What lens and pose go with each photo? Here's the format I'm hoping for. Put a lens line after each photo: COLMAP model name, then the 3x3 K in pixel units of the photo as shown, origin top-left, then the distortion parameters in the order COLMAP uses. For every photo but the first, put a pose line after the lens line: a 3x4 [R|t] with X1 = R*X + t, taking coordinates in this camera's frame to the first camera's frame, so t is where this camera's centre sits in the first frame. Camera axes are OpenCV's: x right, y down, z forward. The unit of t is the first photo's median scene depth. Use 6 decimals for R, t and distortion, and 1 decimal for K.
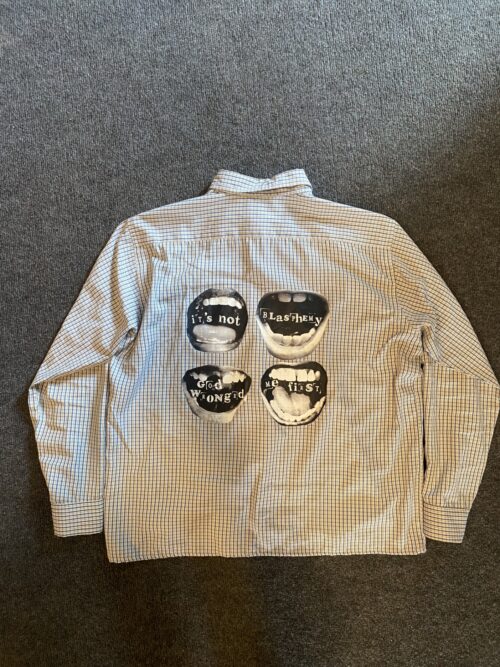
lens RADIAL K [[546.3, 0, 248.1], [0, 546.3, 334.3], [0, 0, 1]] dist [0.005919, -0.009613]
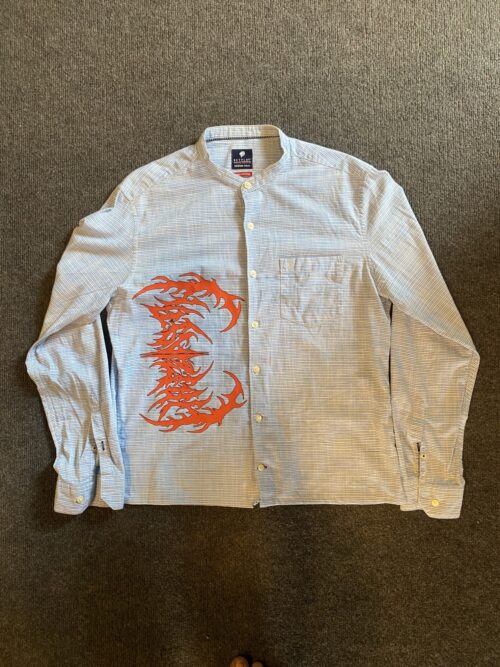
lens RADIAL K [[546.3, 0, 247.0], [0, 546.3, 335.3], [0, 0, 1]] dist [0.005919, -0.009613]
pose [[0.996209, 0.082389, -0.027908, -0.022498], [-0.082270, 0.996595, 0.005394, -0.114237], [0.028258, -0.003078, 0.999596, 0.004982]]
